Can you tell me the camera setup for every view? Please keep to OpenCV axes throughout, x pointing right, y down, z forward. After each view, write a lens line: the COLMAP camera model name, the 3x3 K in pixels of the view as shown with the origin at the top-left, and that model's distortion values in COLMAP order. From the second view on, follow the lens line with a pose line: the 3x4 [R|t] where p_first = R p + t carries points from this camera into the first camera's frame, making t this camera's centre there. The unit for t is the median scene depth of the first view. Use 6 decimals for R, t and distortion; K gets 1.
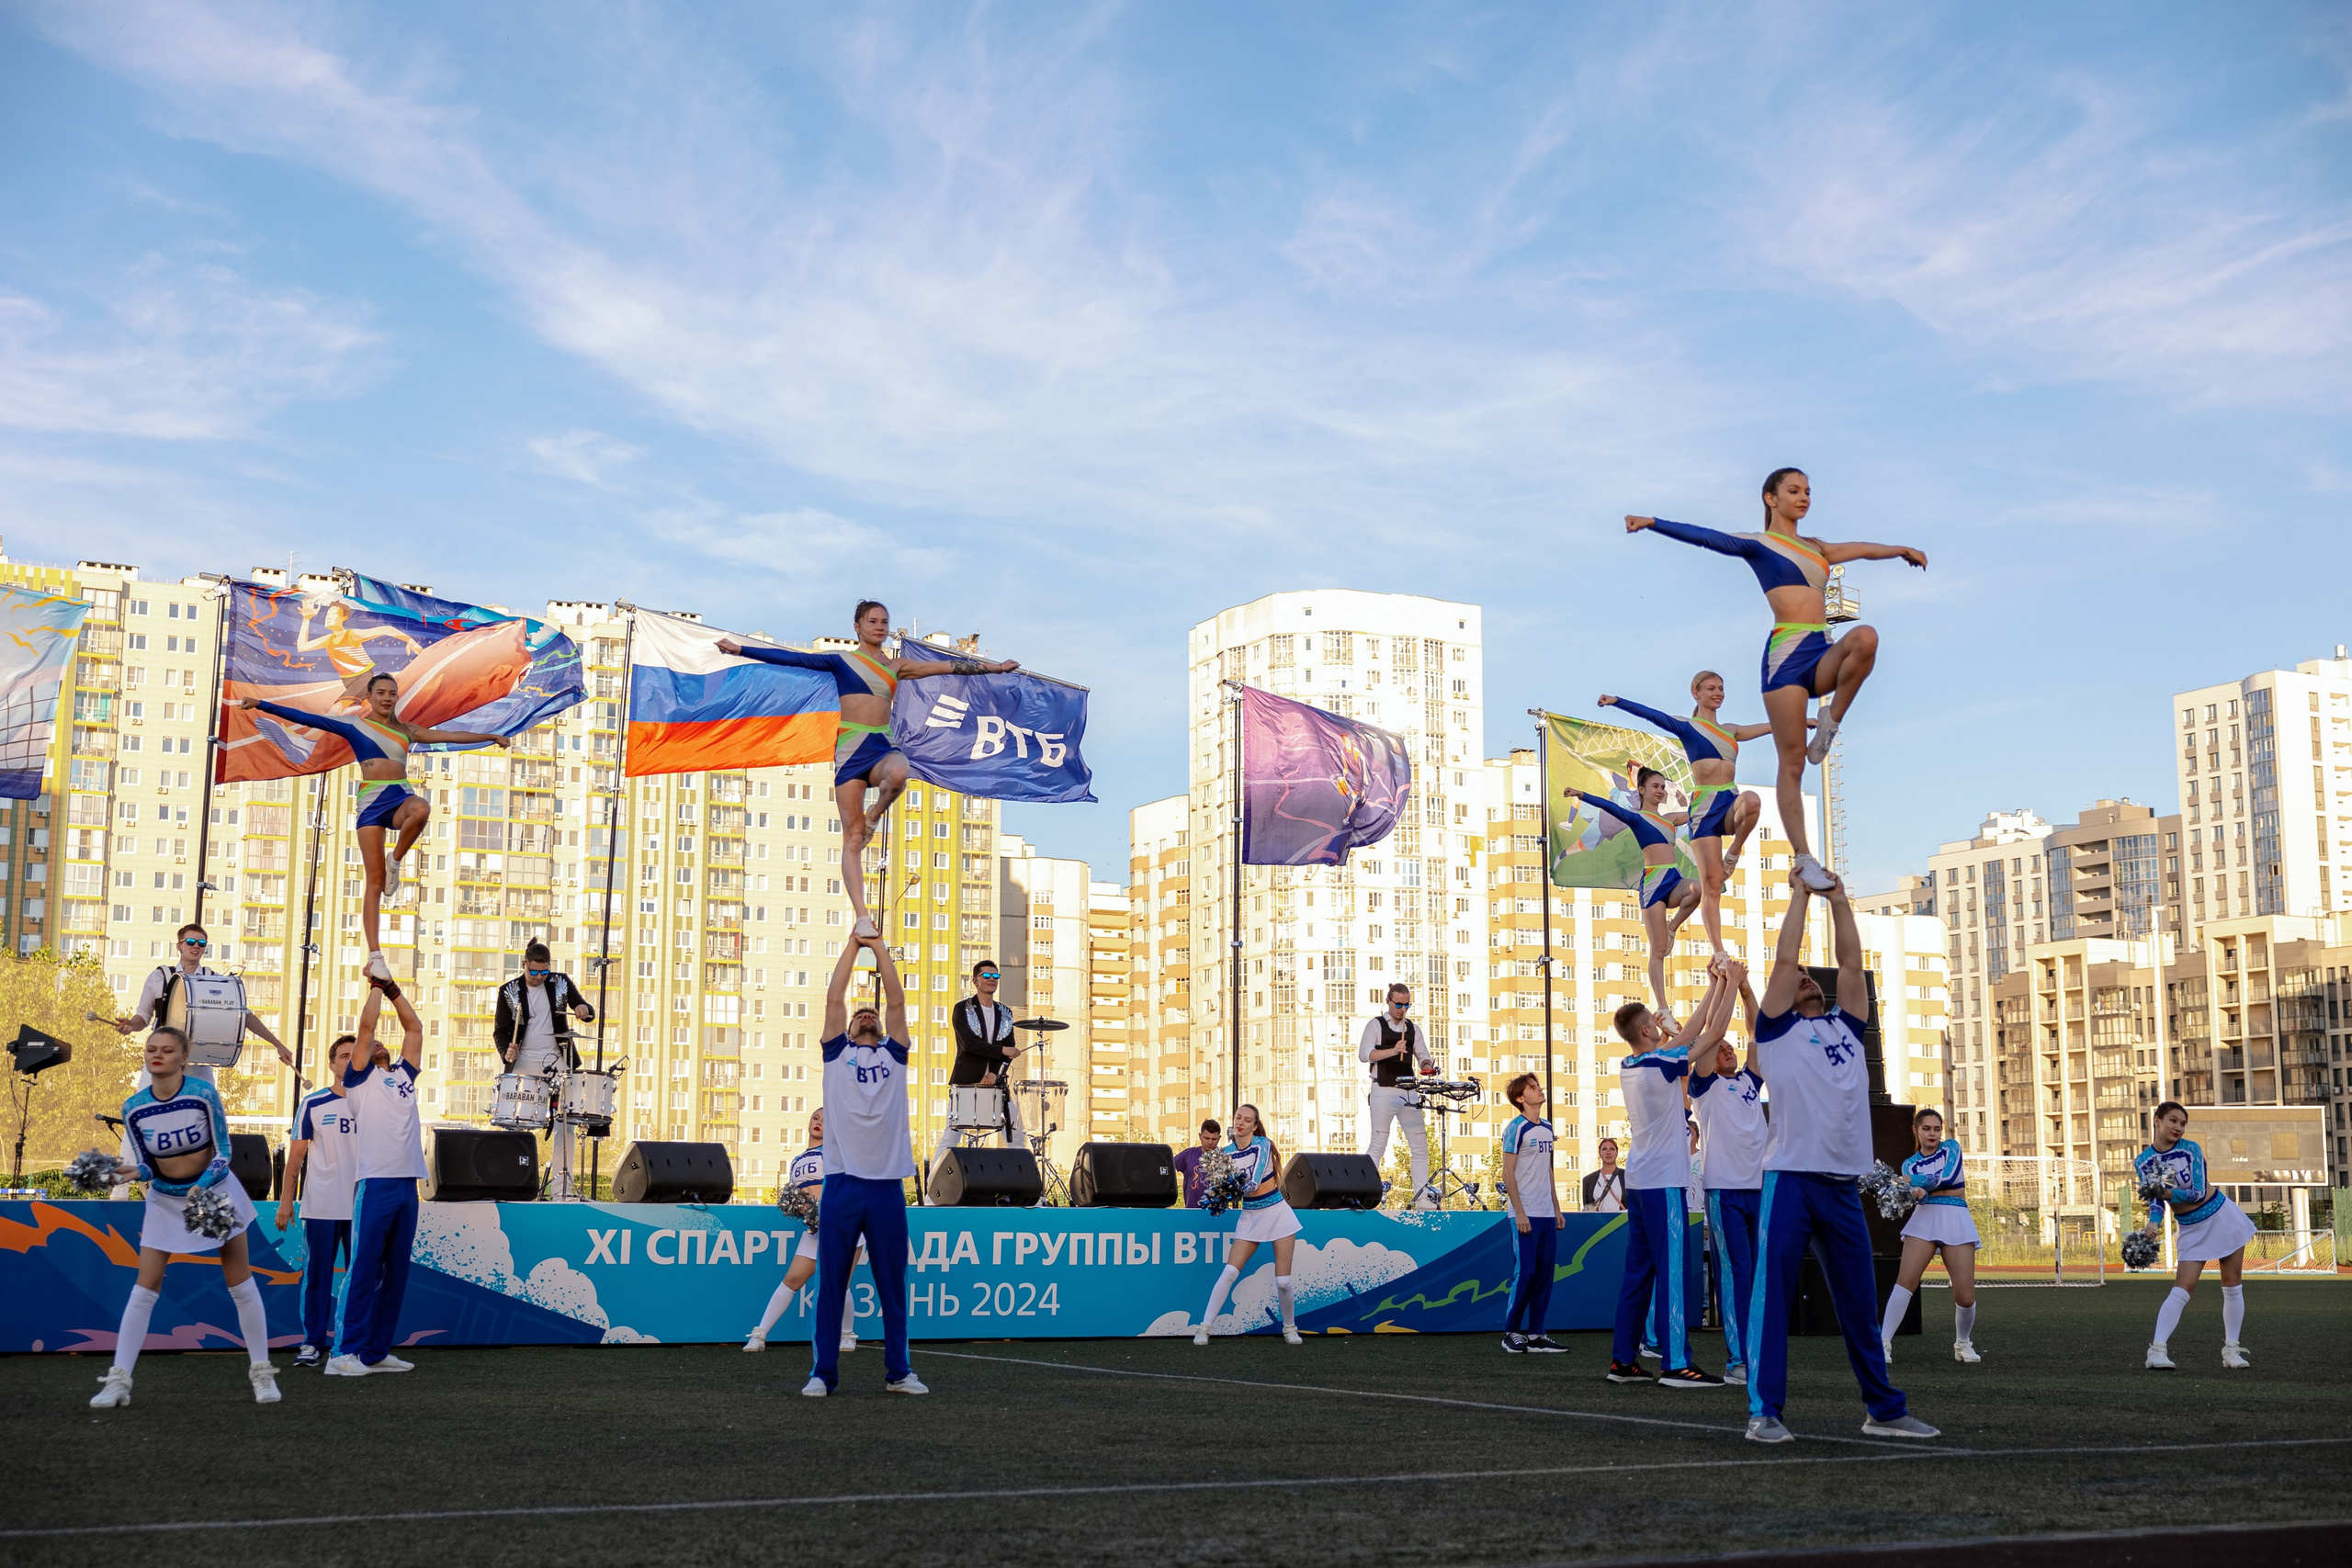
lens RADIAL K [[2857.3, 0, 1151.0], [0, 2857.3, 767.6], [0, 0, 1]] dist [0.037125, 0.000000]
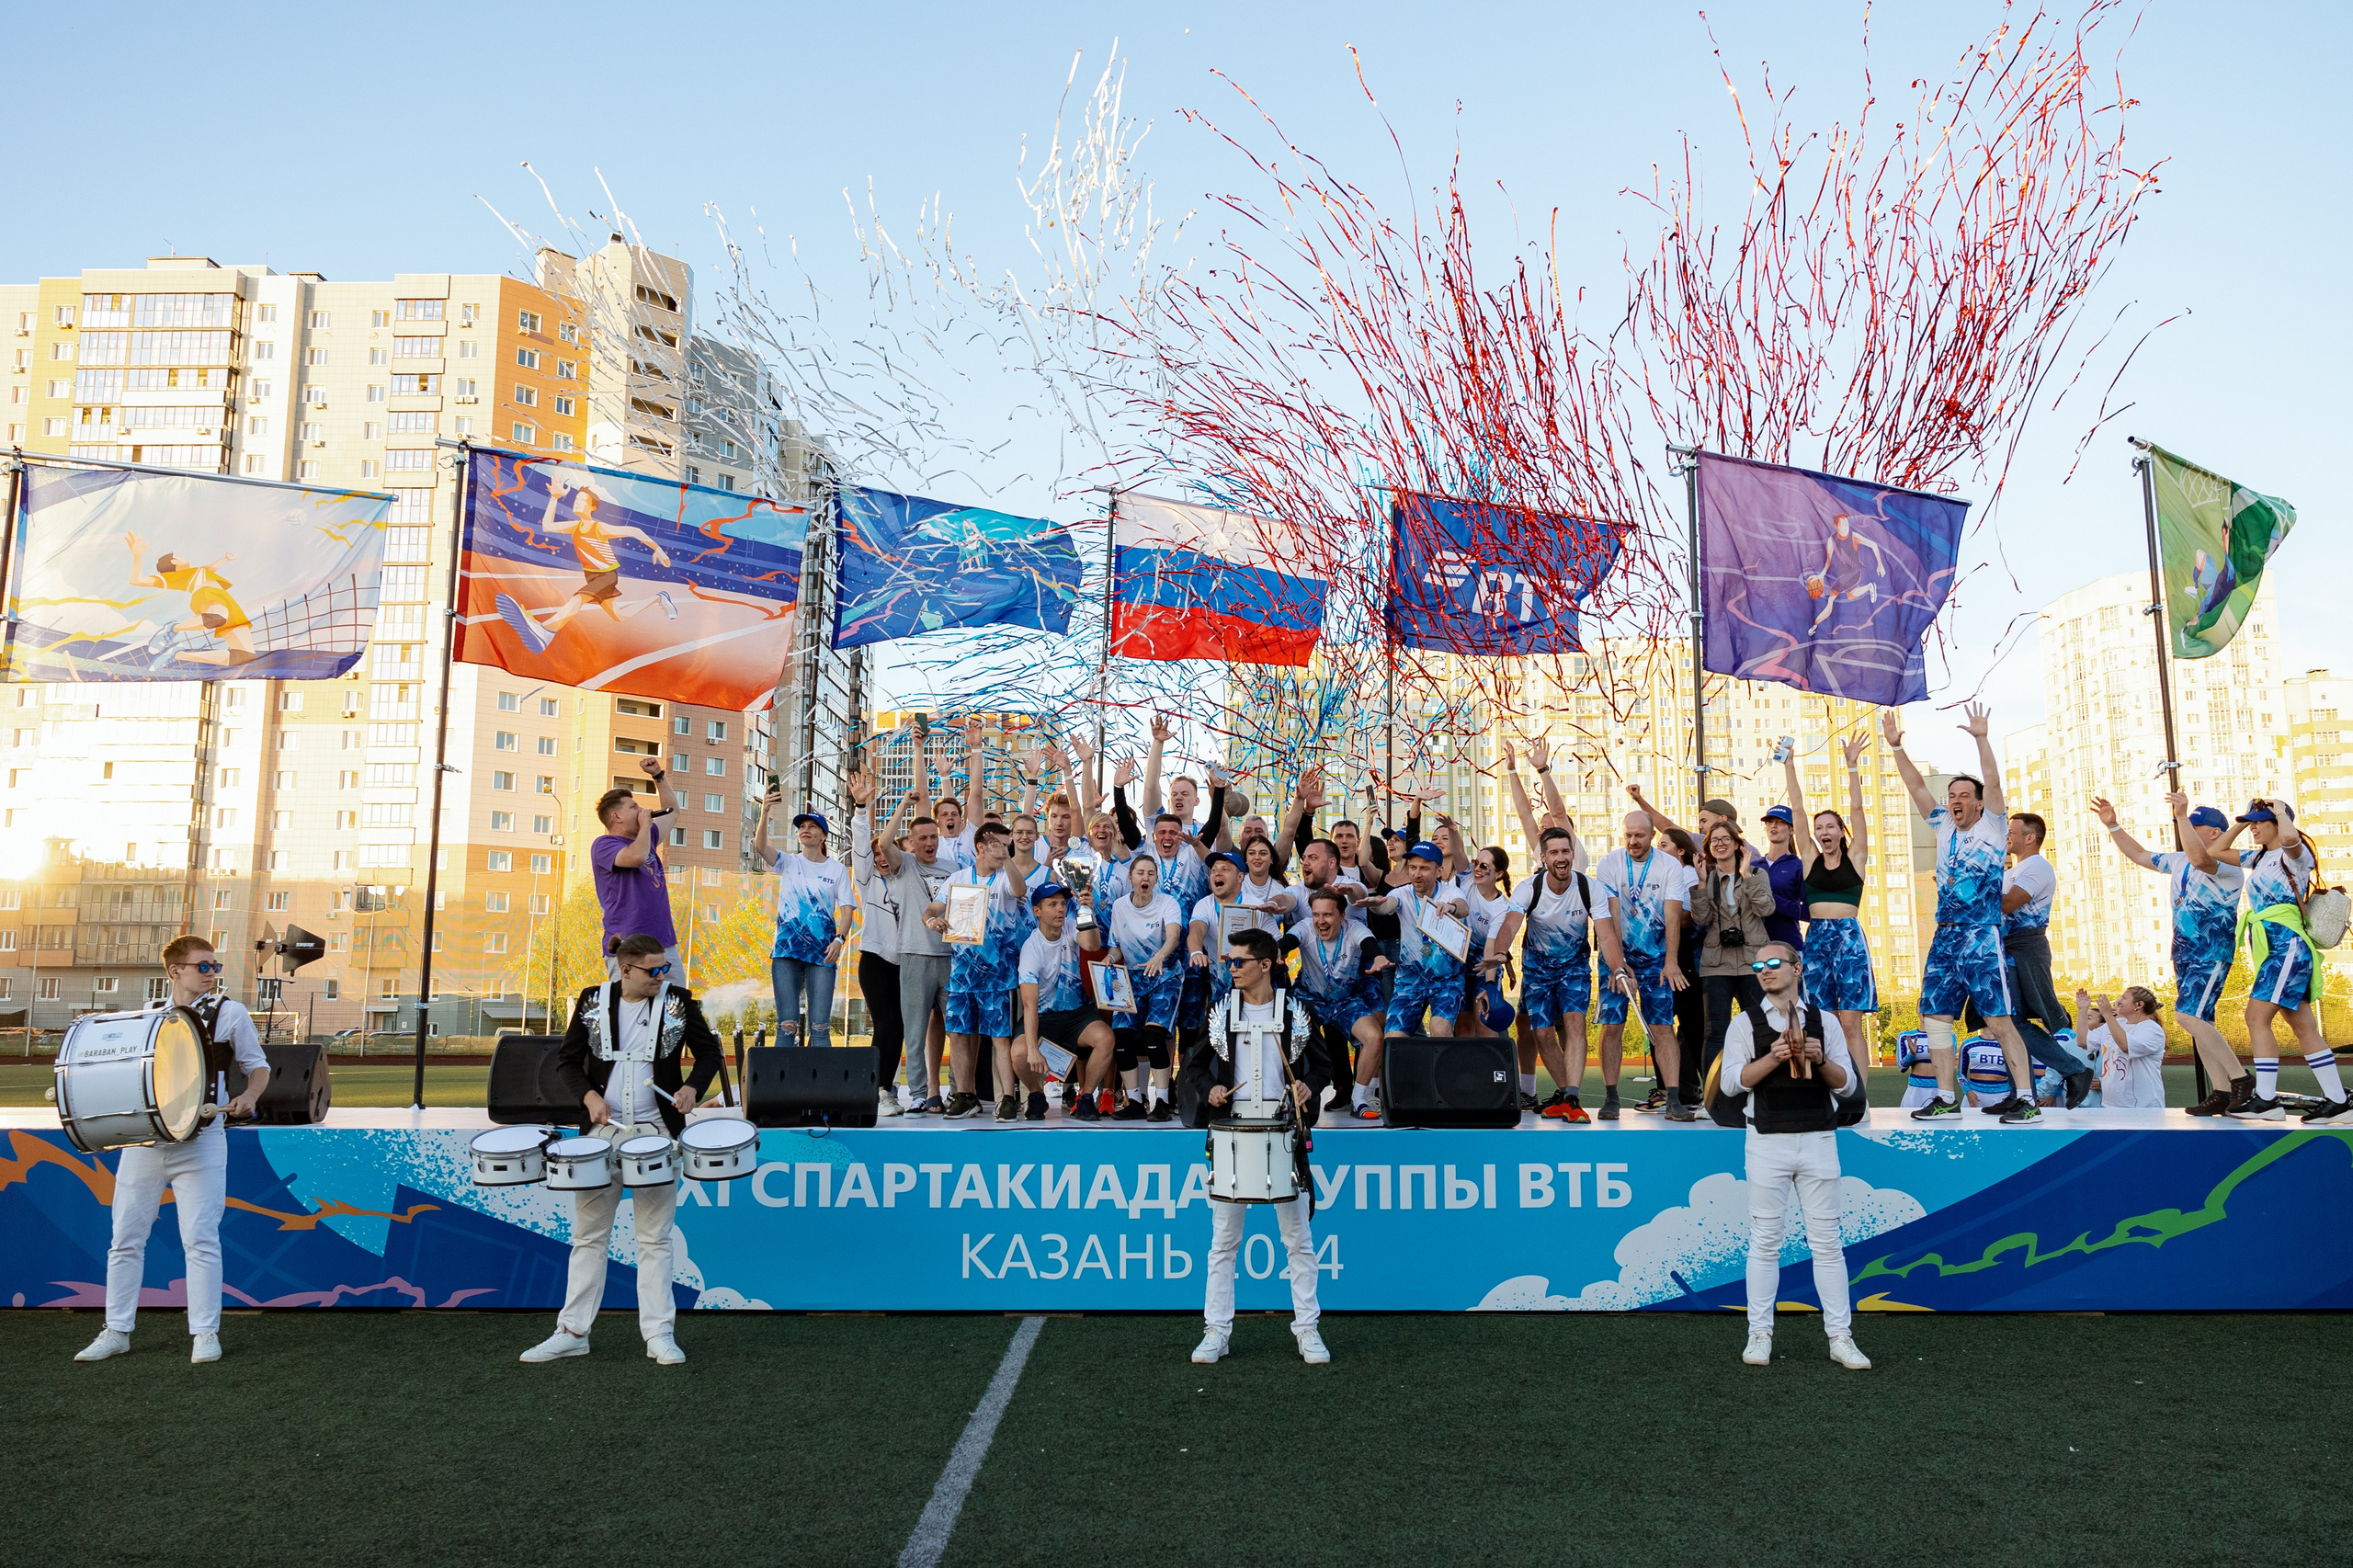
lens RADIAL K [[1699.5, 0, 1166.1], [0, 1699.5, 770.8], [0, 0, 1]] dist [-0.000293, 0.005568]
pose [[0.888955, -0.070399, -0.452552, 0.128542], [0.076896, 0.997031, -0.004050, 0.060773], [0.451494, -0.031200, 0.891729, 0.591032]]
